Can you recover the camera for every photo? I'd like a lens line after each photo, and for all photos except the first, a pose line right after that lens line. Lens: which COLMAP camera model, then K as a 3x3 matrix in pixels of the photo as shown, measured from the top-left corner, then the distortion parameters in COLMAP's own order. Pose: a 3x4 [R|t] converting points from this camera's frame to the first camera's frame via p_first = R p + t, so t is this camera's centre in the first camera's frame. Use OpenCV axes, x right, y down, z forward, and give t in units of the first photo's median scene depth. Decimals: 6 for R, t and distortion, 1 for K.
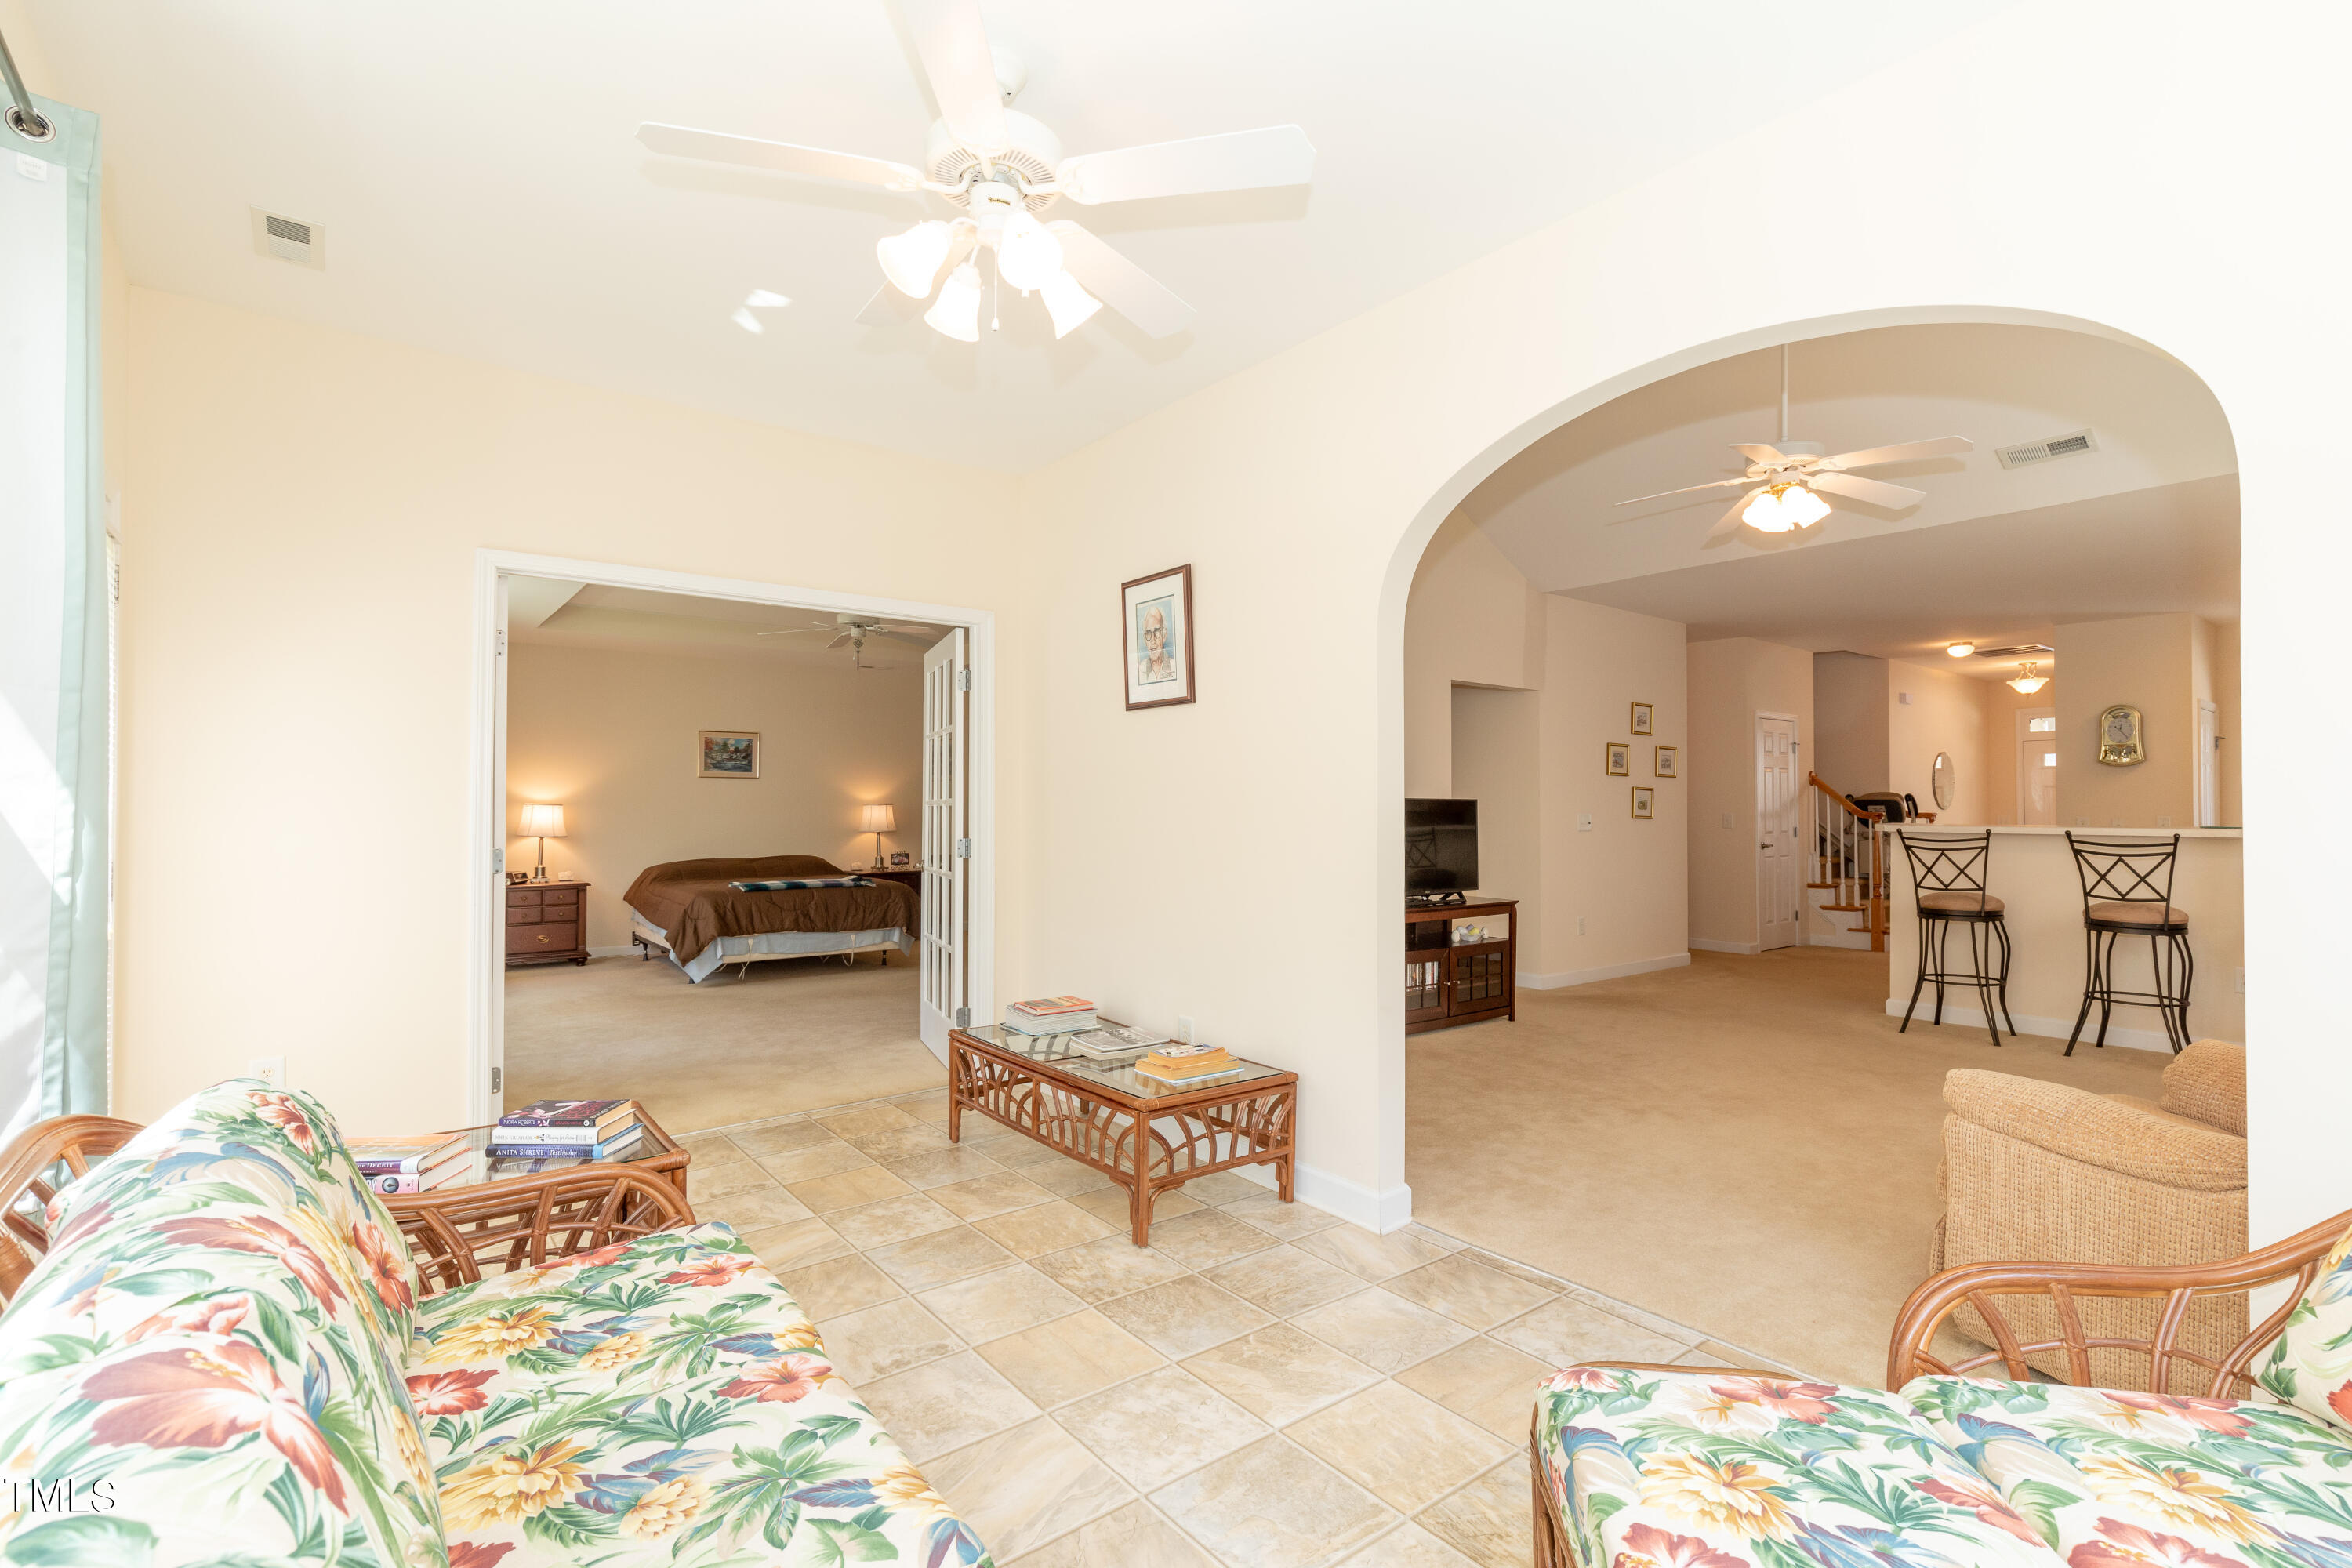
lens RADIAL K [[1073.6, 0, 1199.6], [0, 1073.6, 786.9], [0, 0, 1]] dist [0.011598, -0.002664]
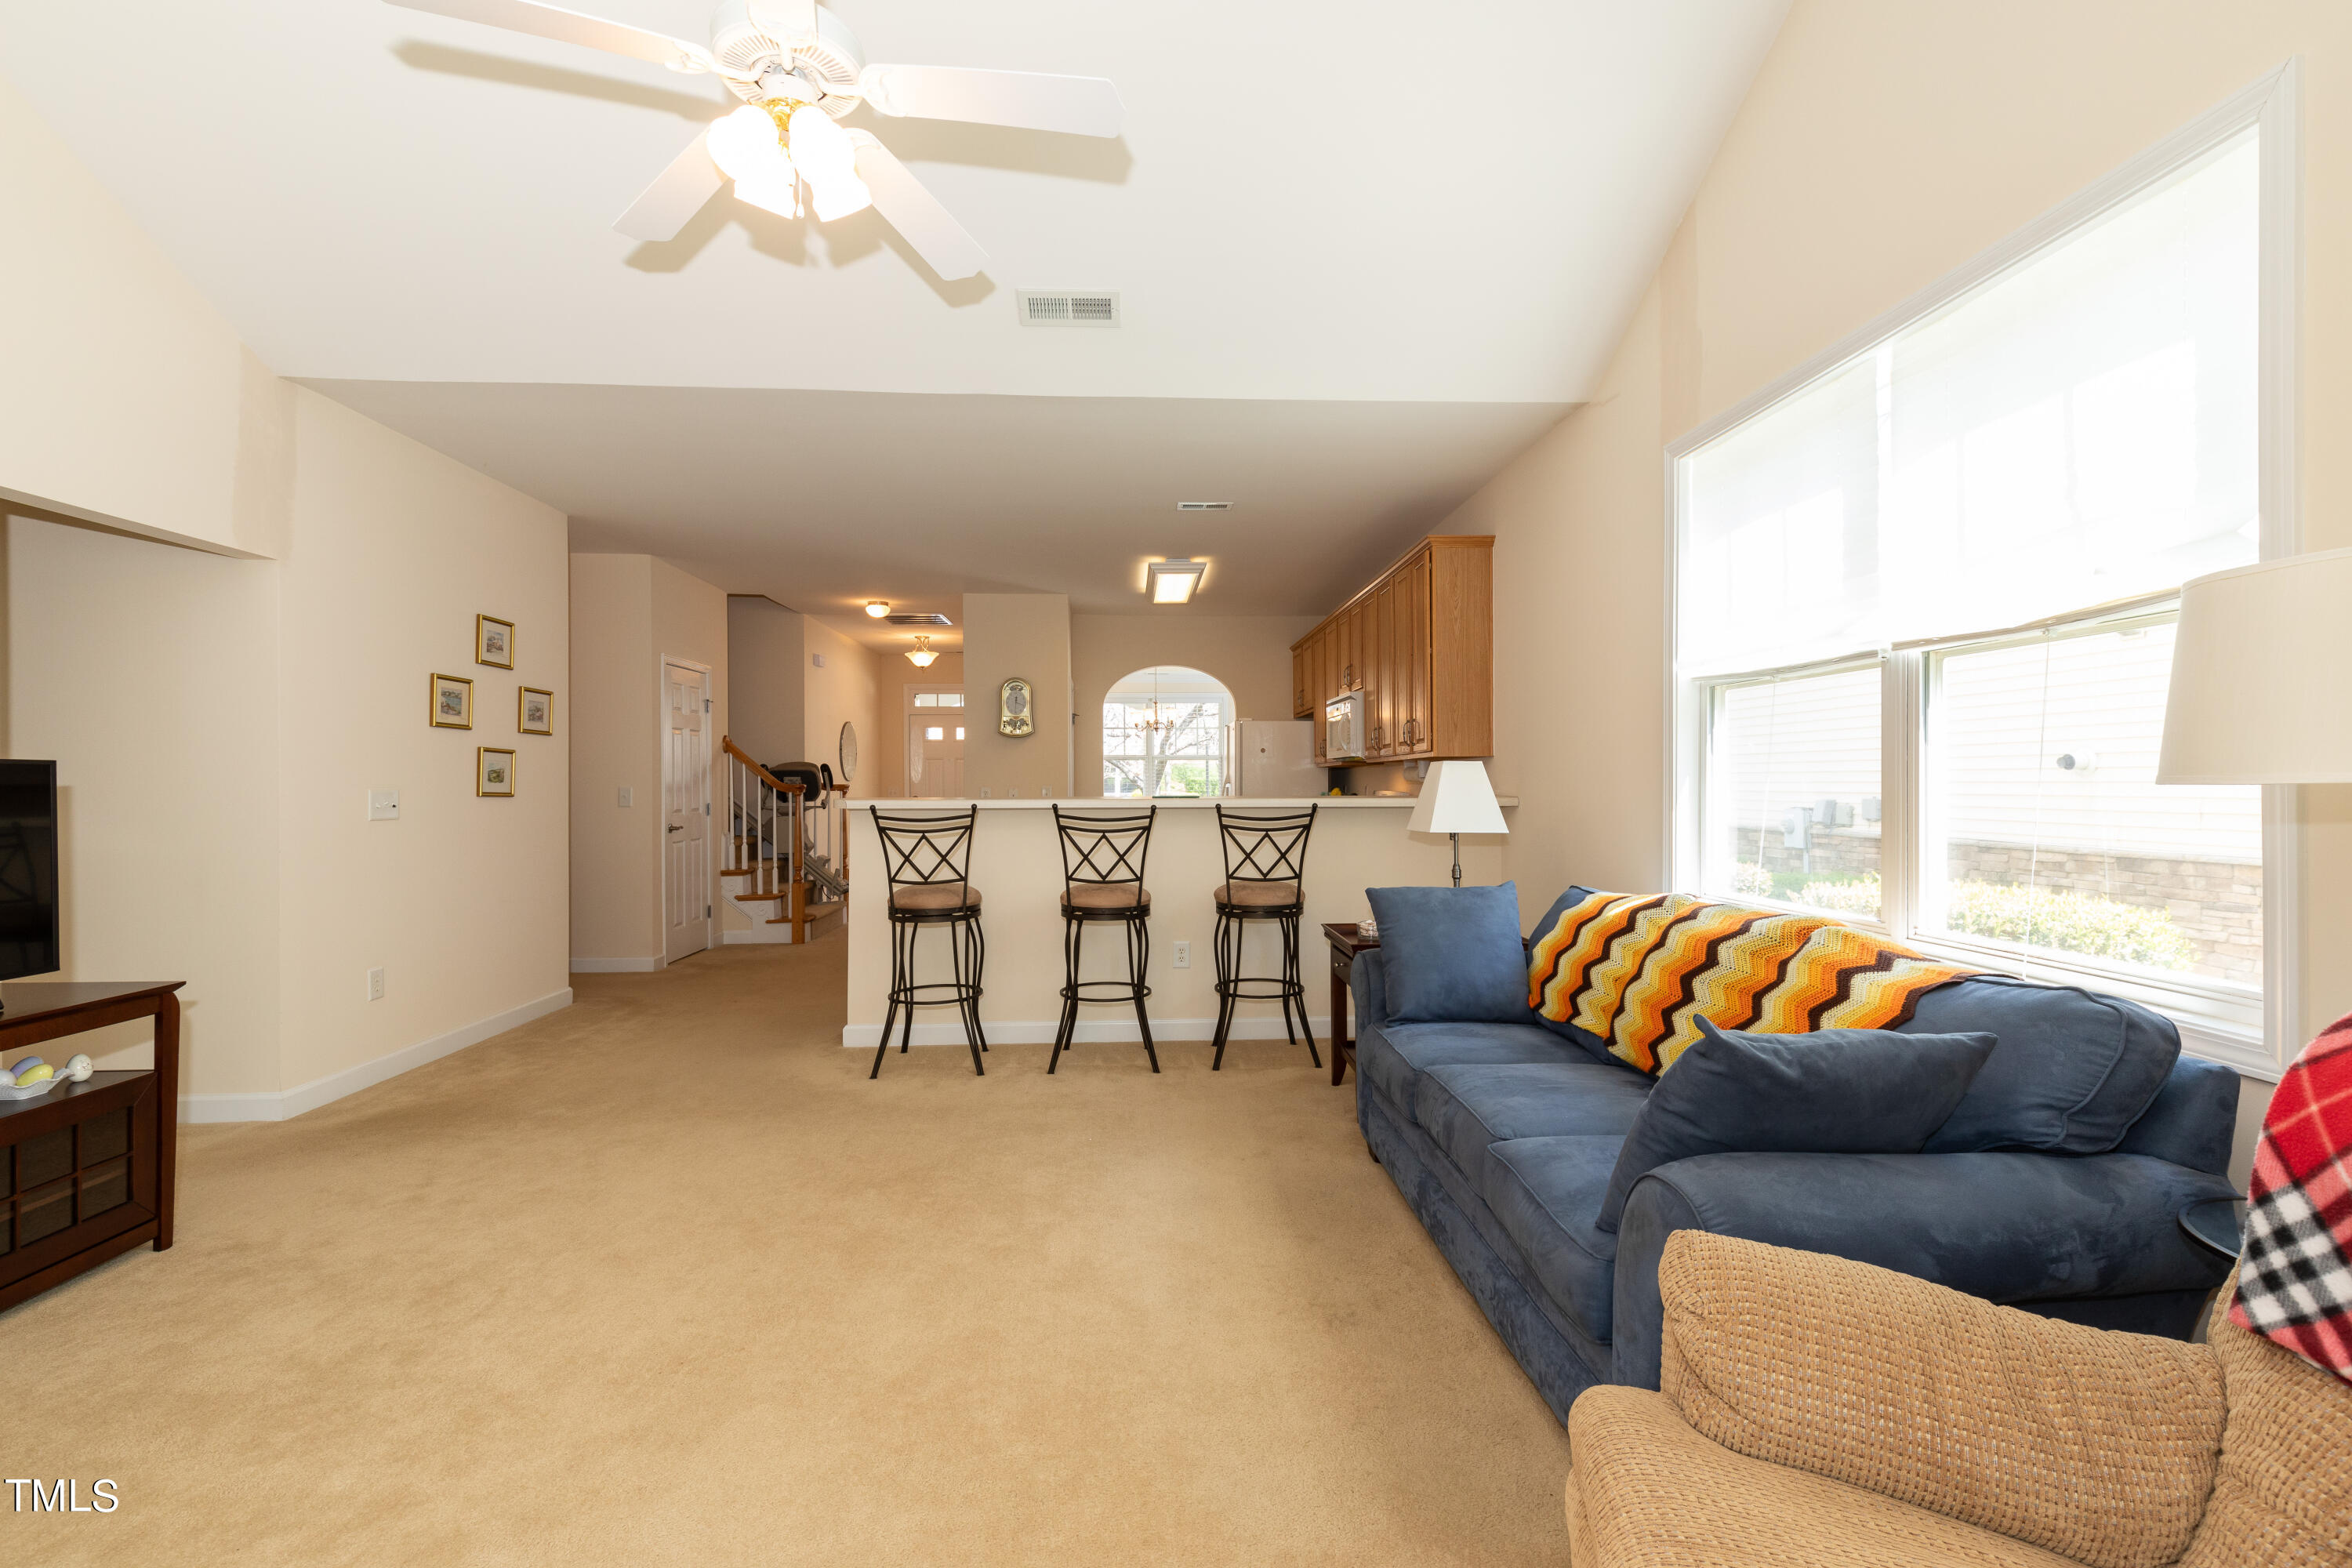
lens RADIAL K [[1073.6, 0, 1208.8], [0, 1073.6, 776.6], [0, 0, 1]] dist [0.011598, -0.002664]
pose [[0.568781, -0.002056, 0.822486, 0.120223], [-0.010468, 0.999898, 0.009738, 0.006375], [-0.822422, -0.014149, 0.568701, 0.274906]]
